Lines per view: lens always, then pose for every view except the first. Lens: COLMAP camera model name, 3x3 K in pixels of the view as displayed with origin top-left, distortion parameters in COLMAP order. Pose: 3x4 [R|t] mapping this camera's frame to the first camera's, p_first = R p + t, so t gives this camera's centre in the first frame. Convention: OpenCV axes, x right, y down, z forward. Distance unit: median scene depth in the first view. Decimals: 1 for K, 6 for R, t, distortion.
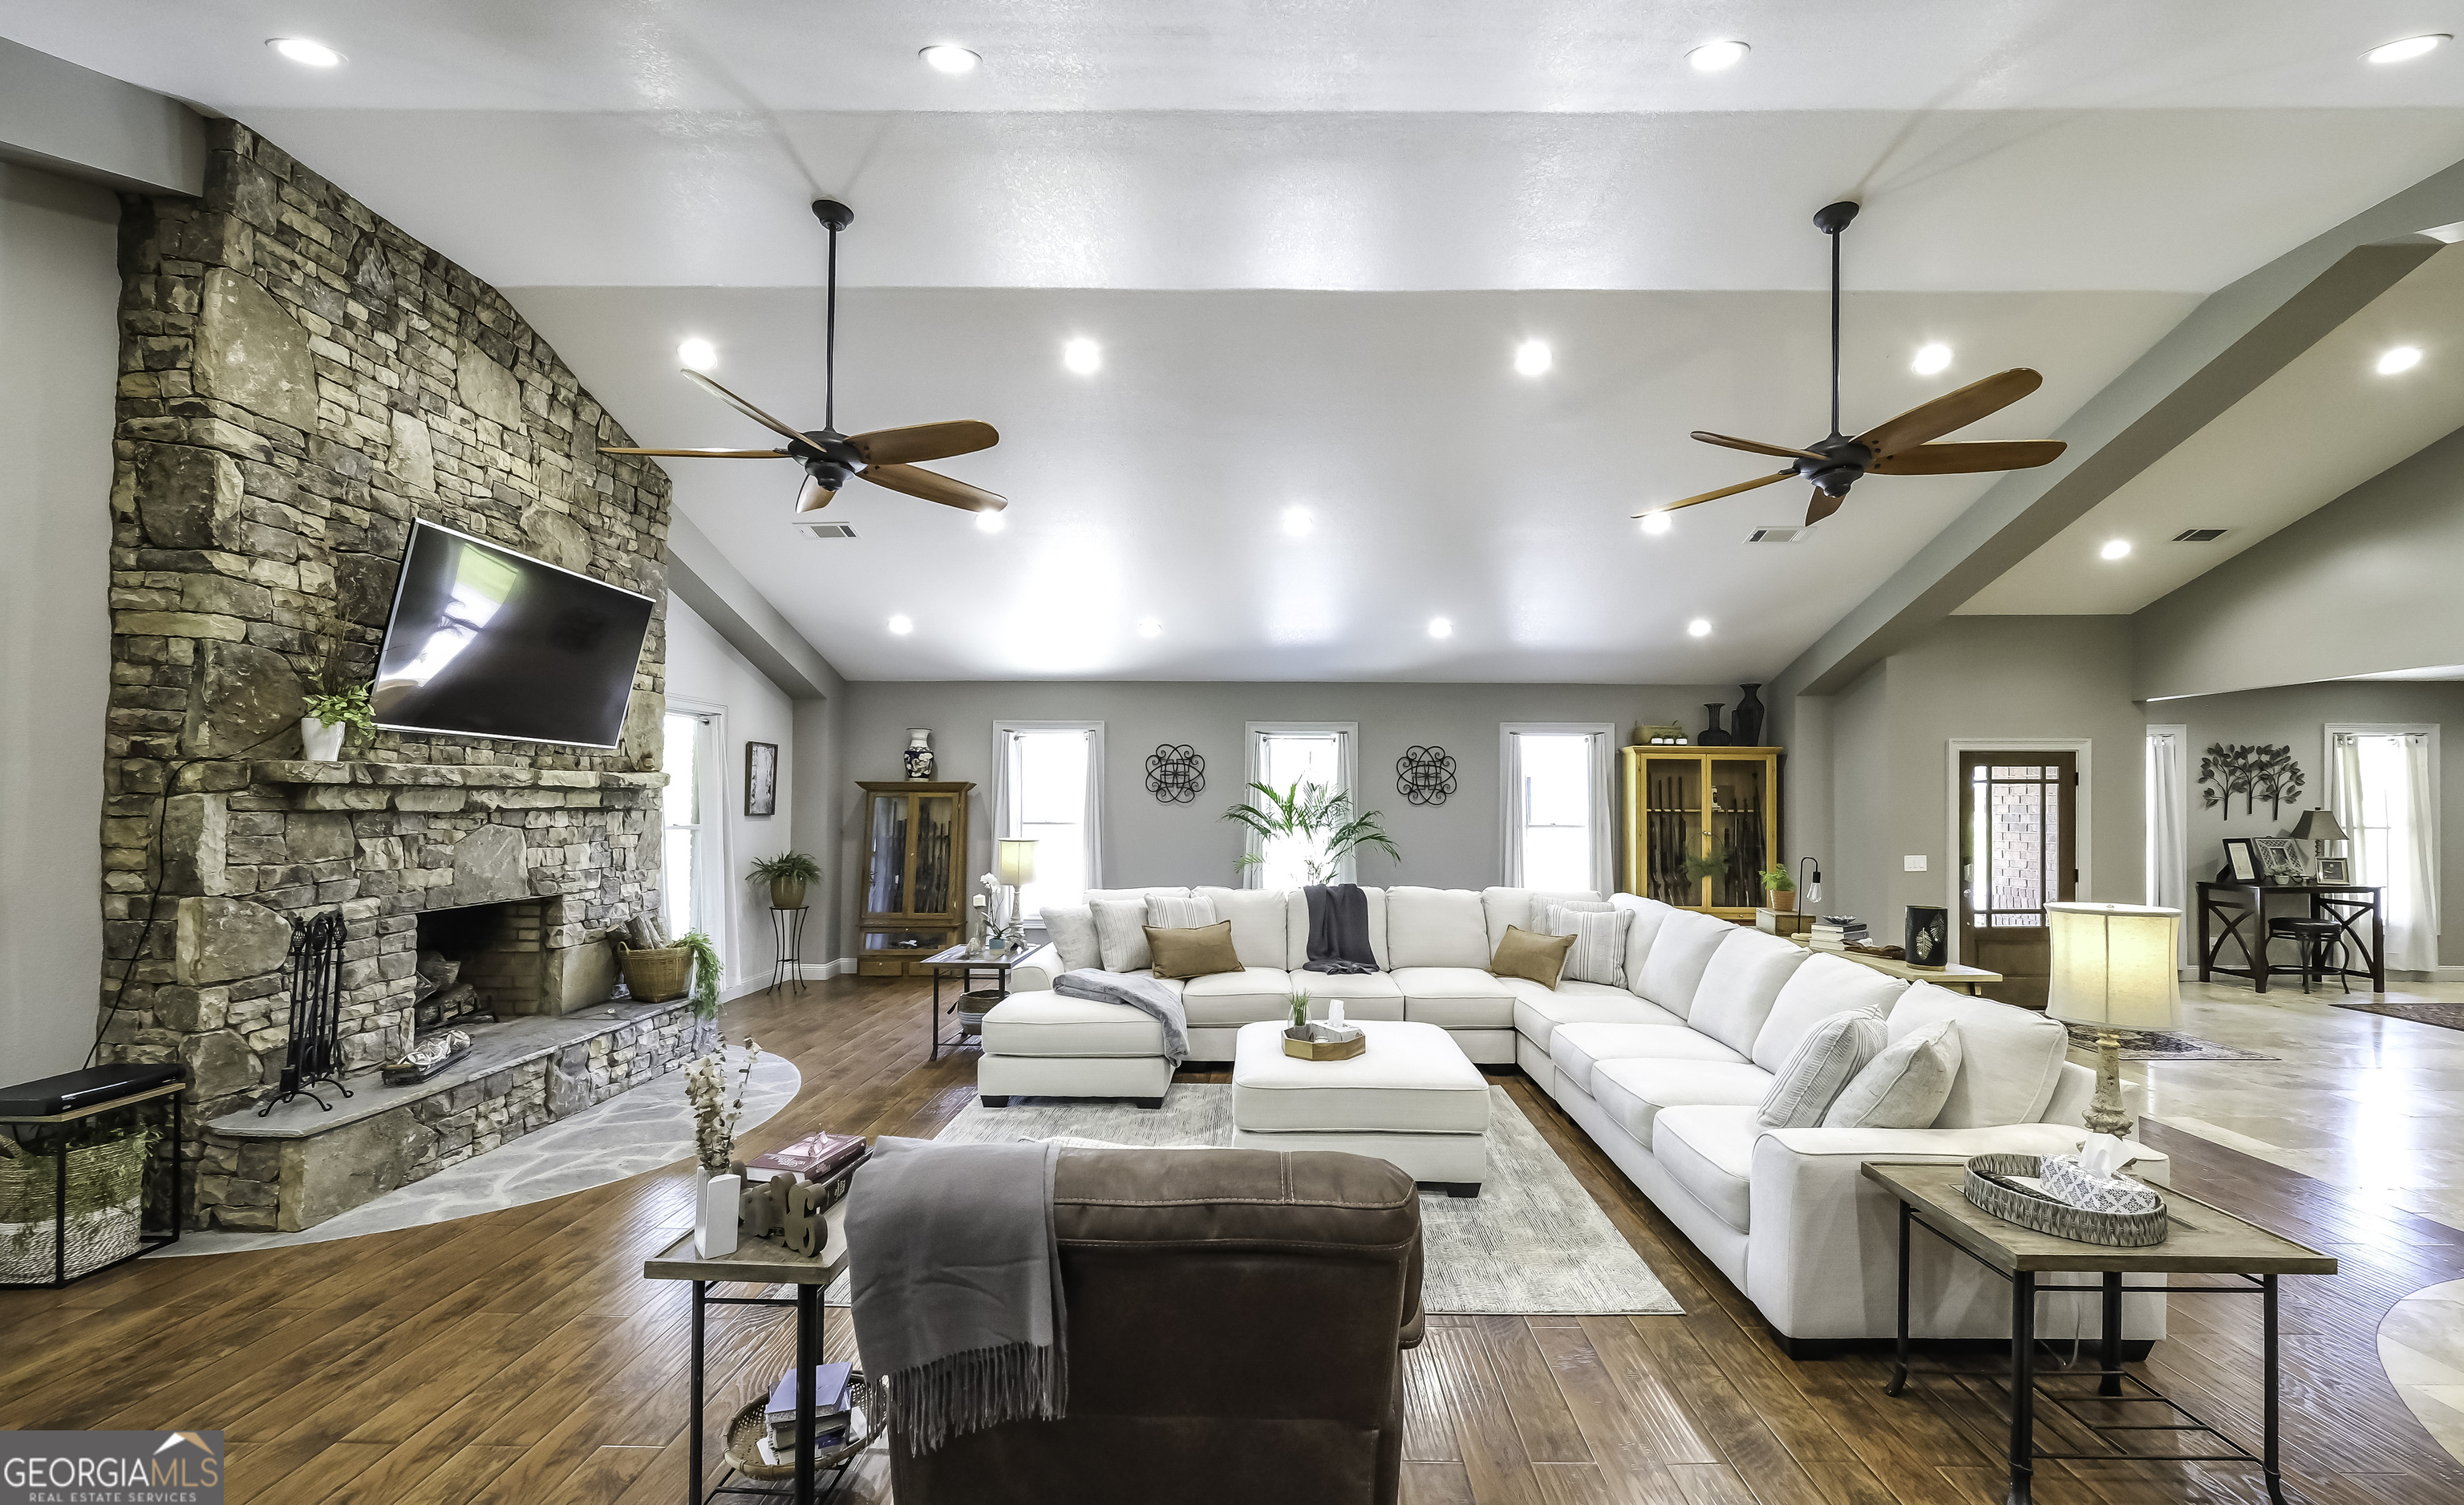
lens RADIAL K [[959.6, 0, 1286.0], [0, 959.6, 790.4], [0, 0, 1]] dist [0.011189, -0.000993]
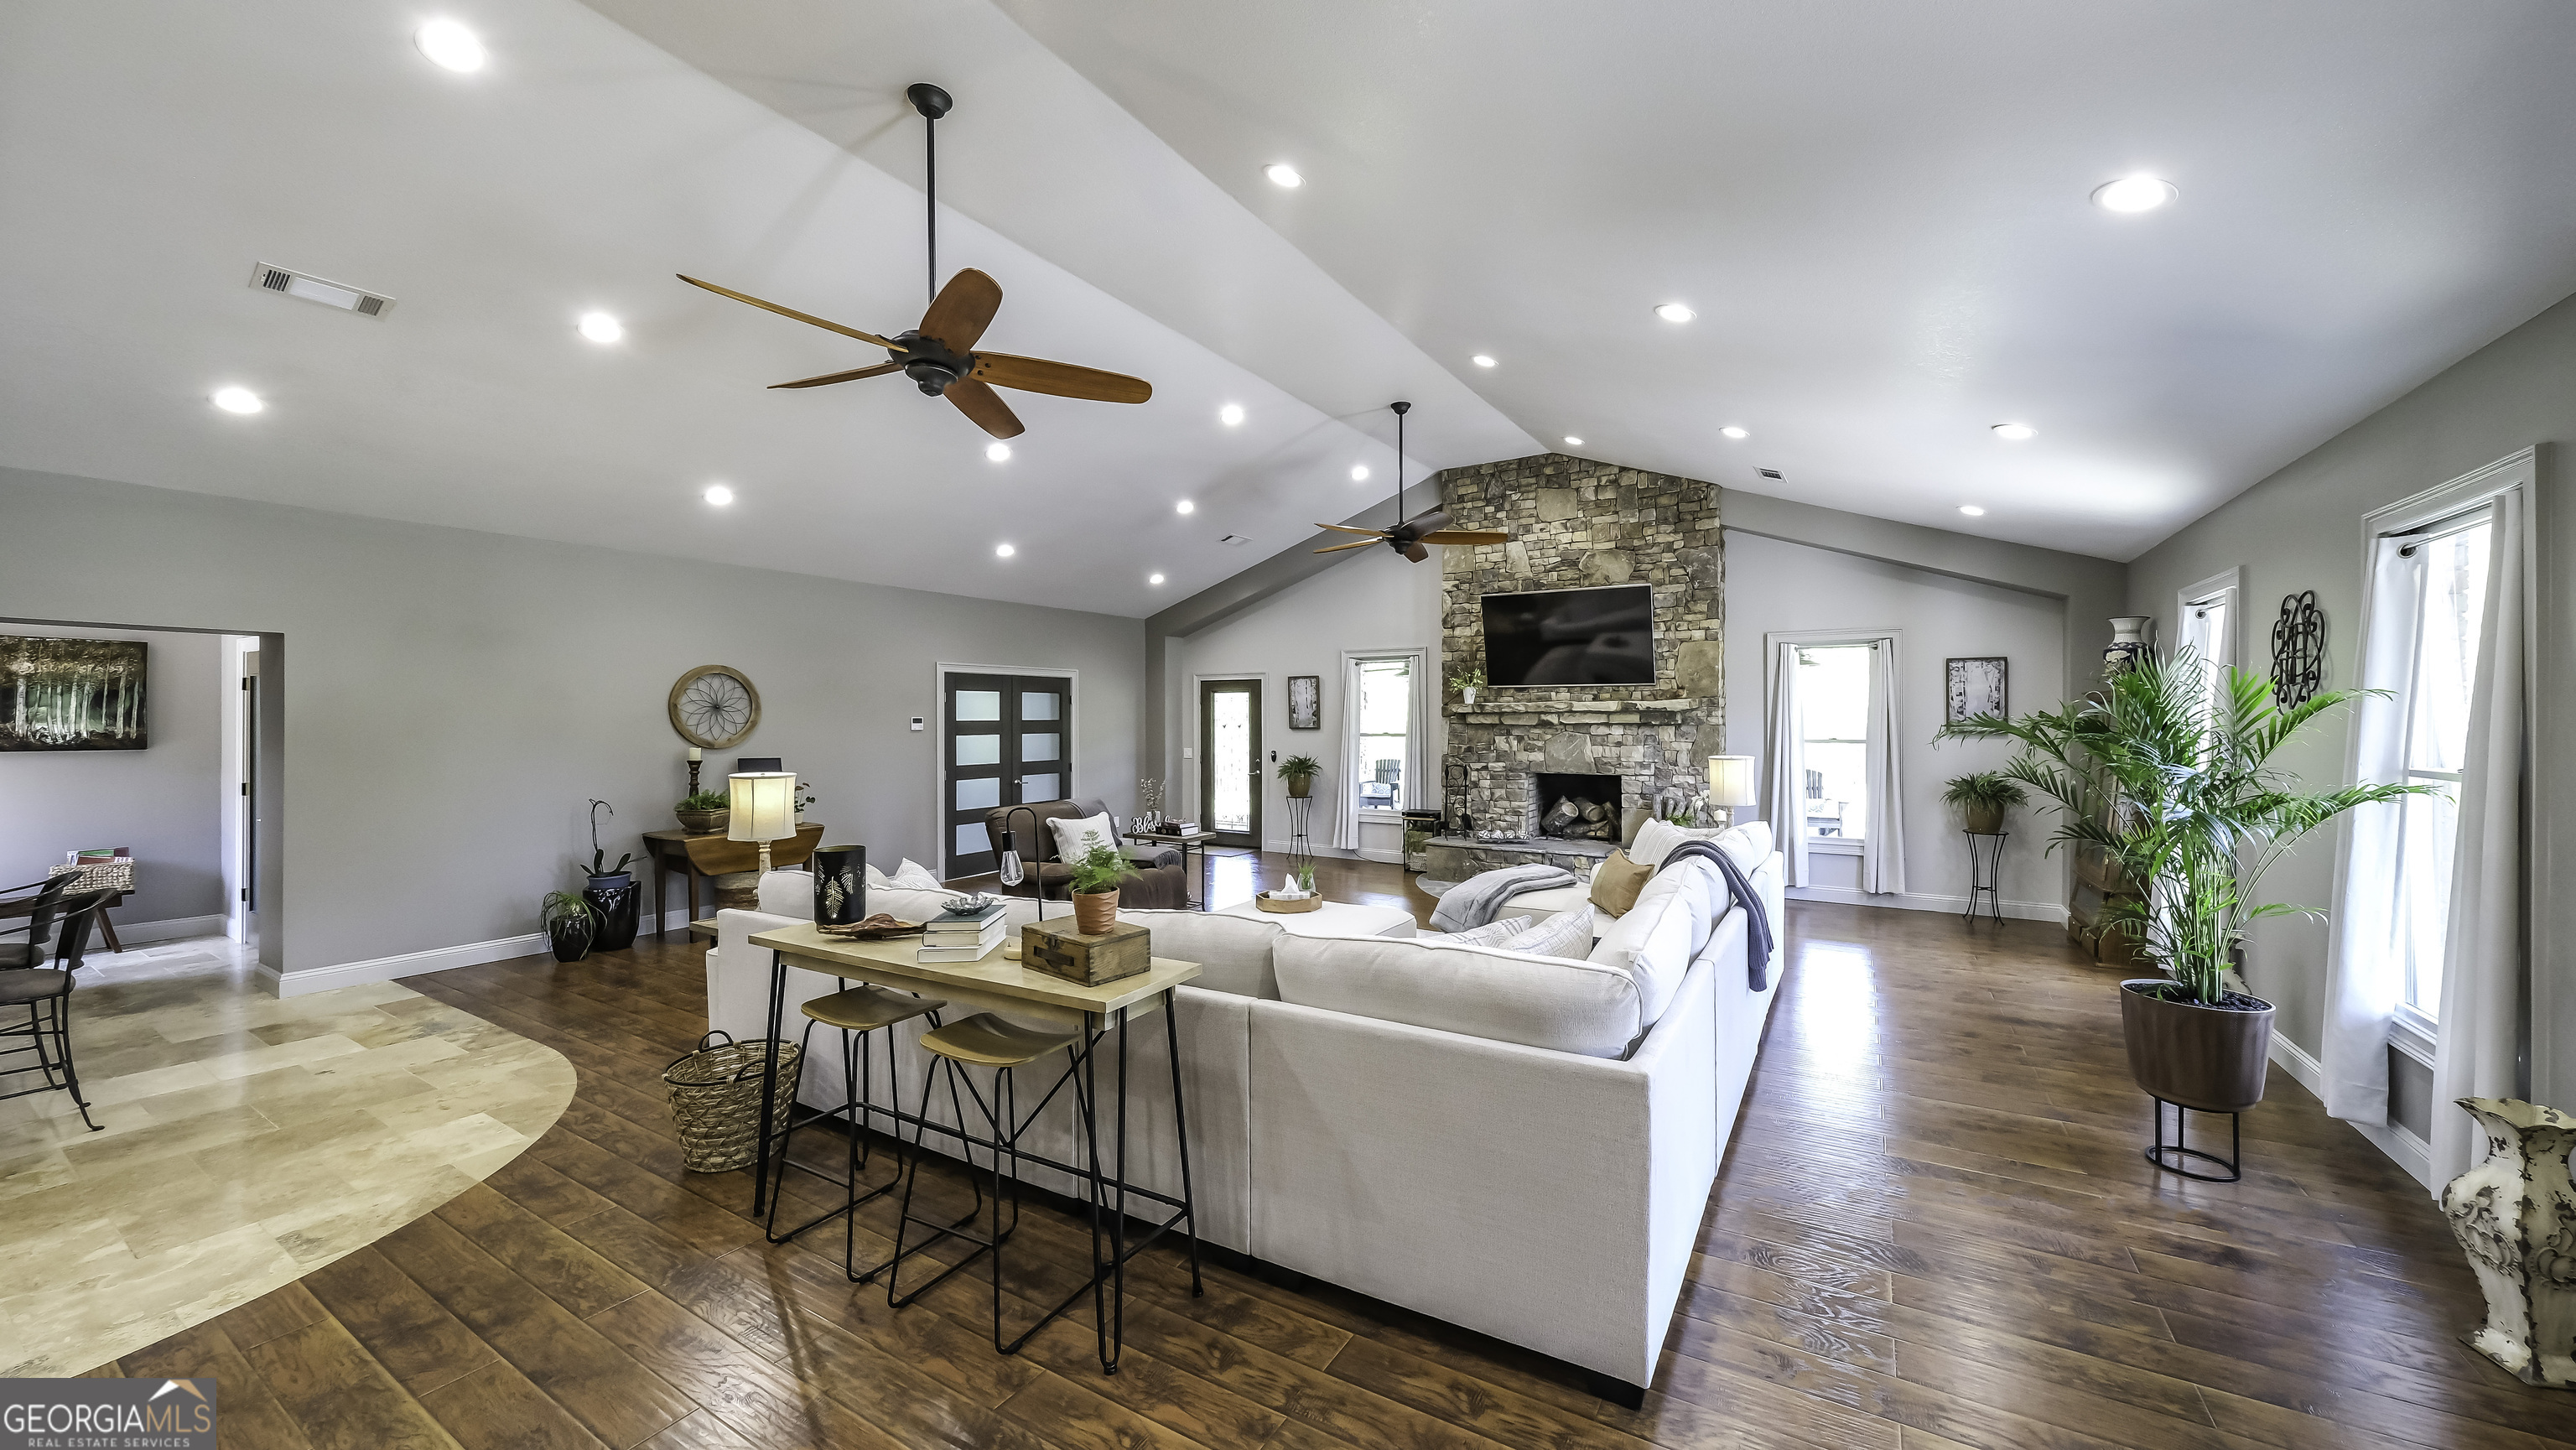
lens RADIAL K [[907.4, 0, 1333.4], [0, 907.4, 730.2], [0, 0, 1]] dist [-0.005111, -0.000121]
pose [[-0.510651, 0.005565, -0.859770, 0.598378], [0.011020, 0.999939, -0.000073, 0.017190], [0.859717, -0.009512, -0.510681, 0.963056]]
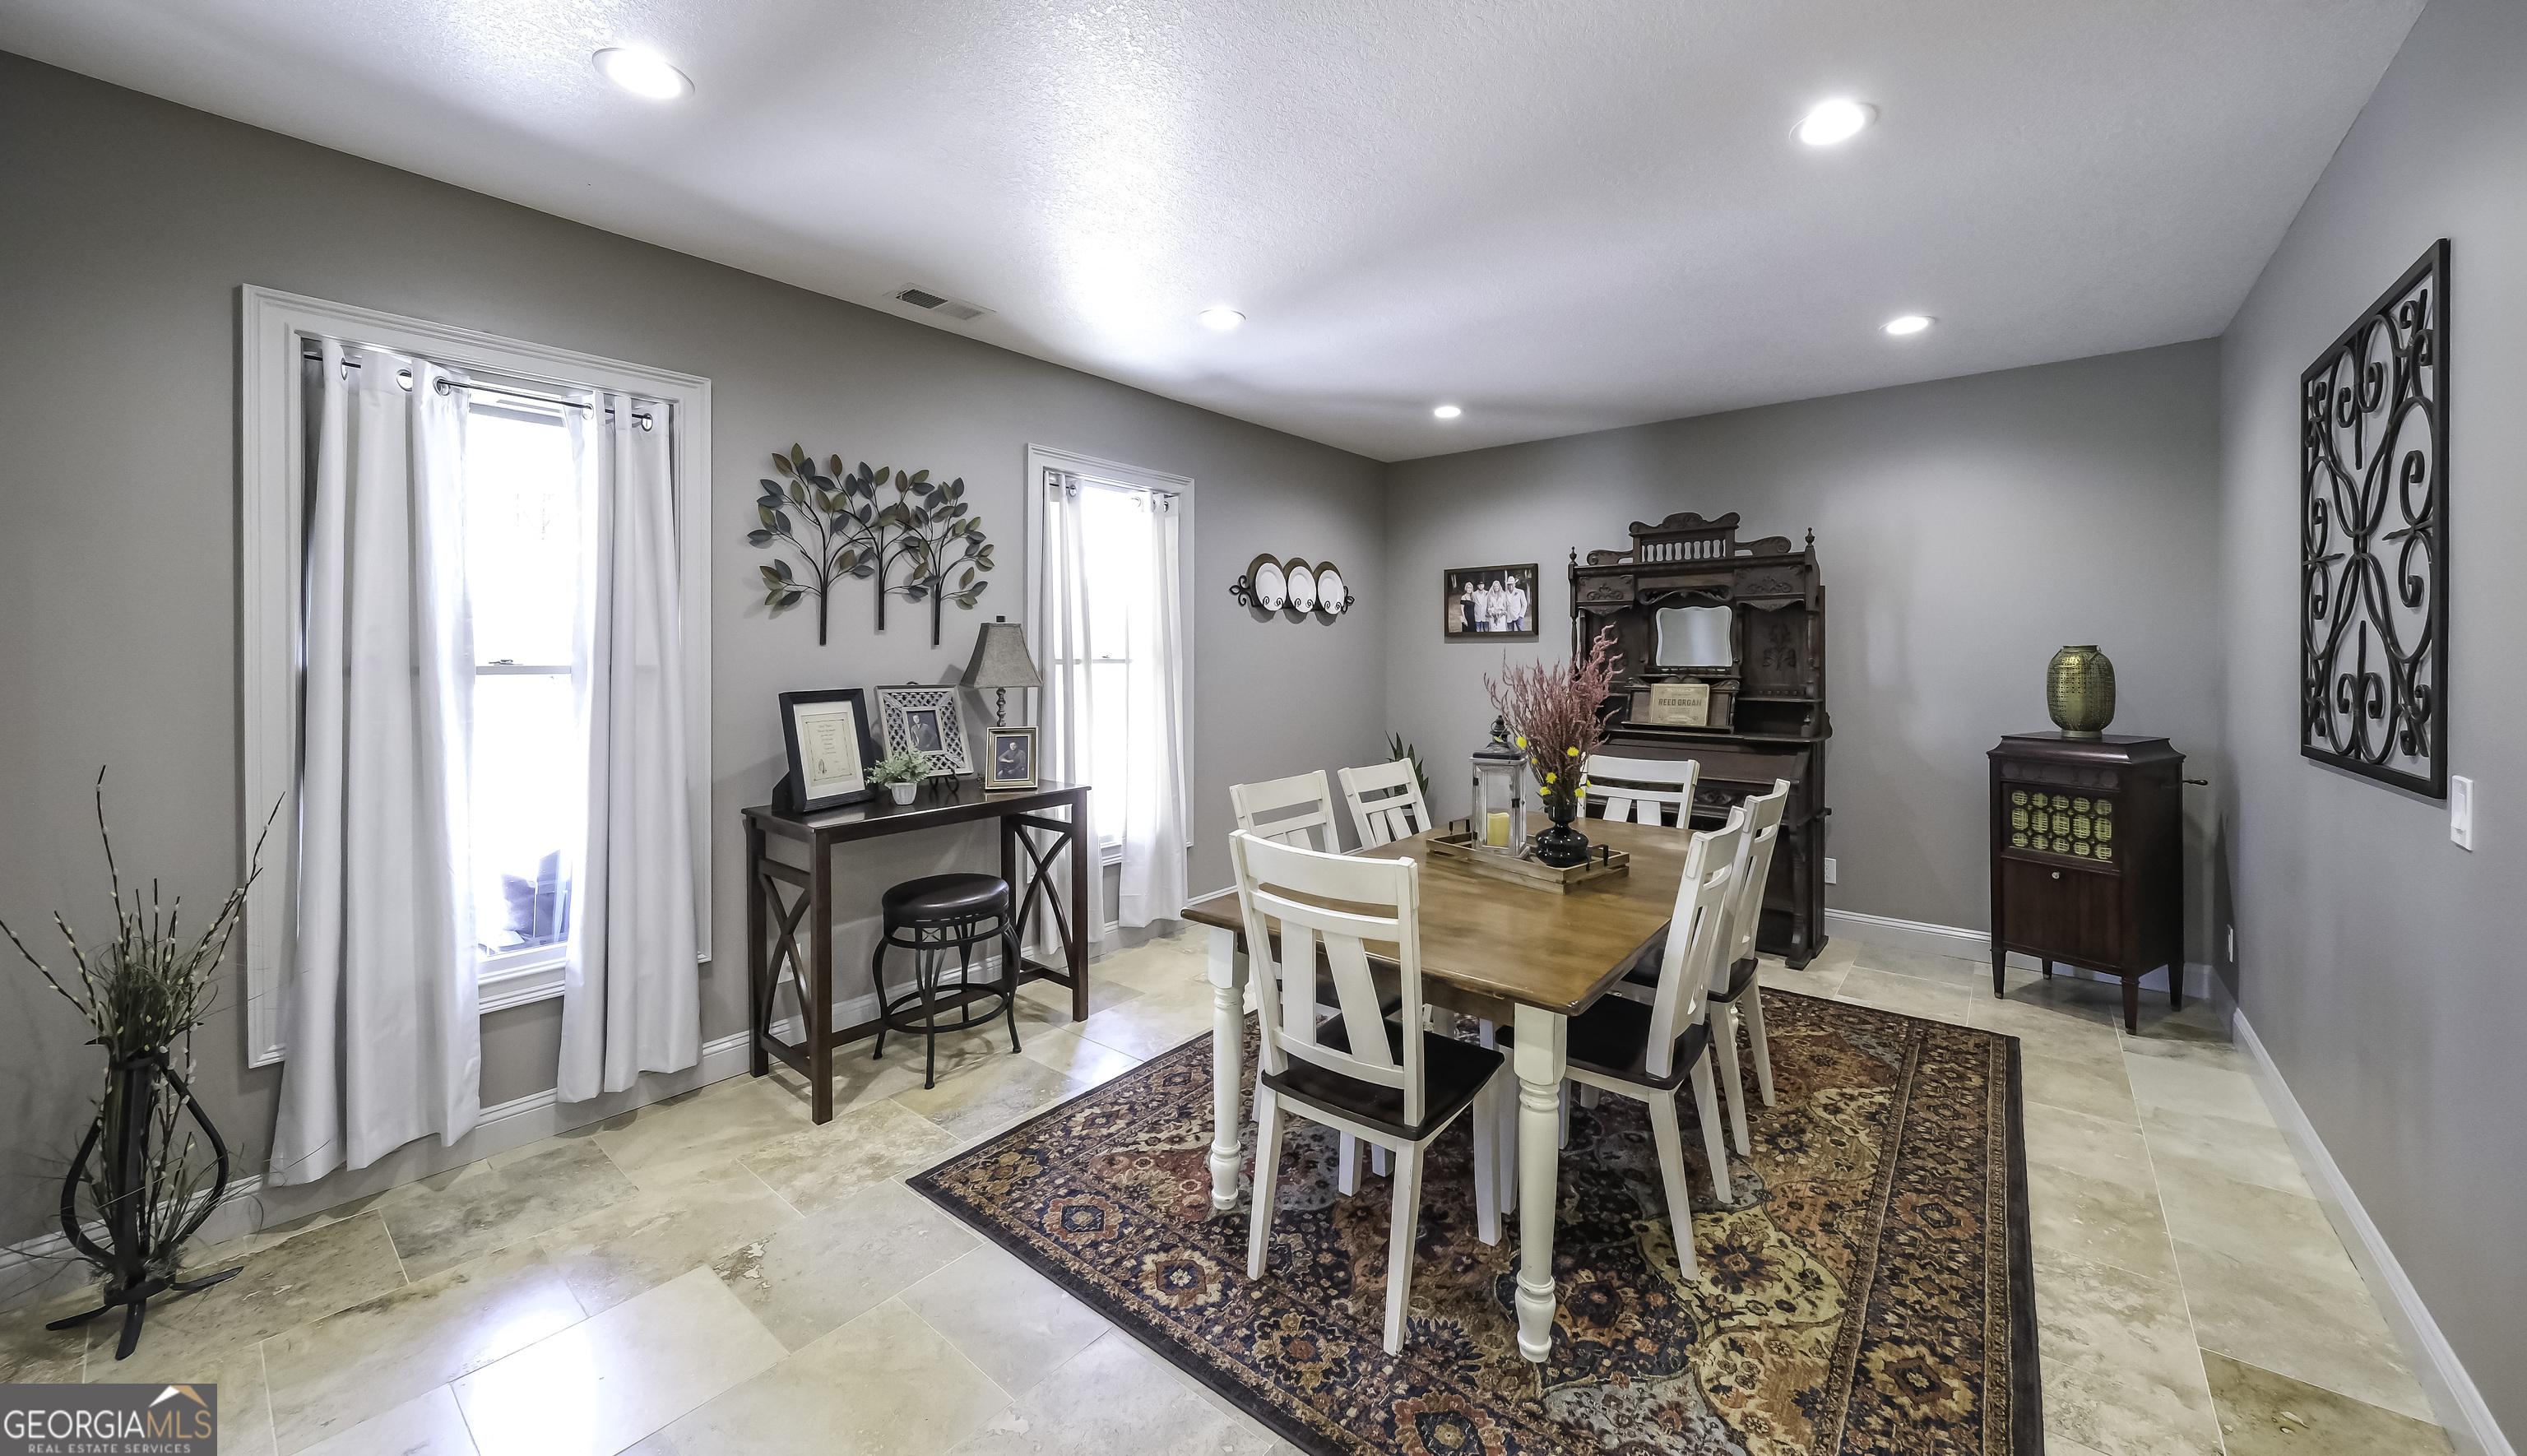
lens RADIAL K [[919.6, 0, 1318.6], [0, 919.6, 657.4], [0, 0, 1]] dist [-0.001933, -0.000842]
pose [[0.598973, -0.004949, 0.800754, 0.919368], [-0.009363, 0.999869, 0.013183, 0.034190], [-0.800714, -0.015393, 0.598849, 0.708962]]
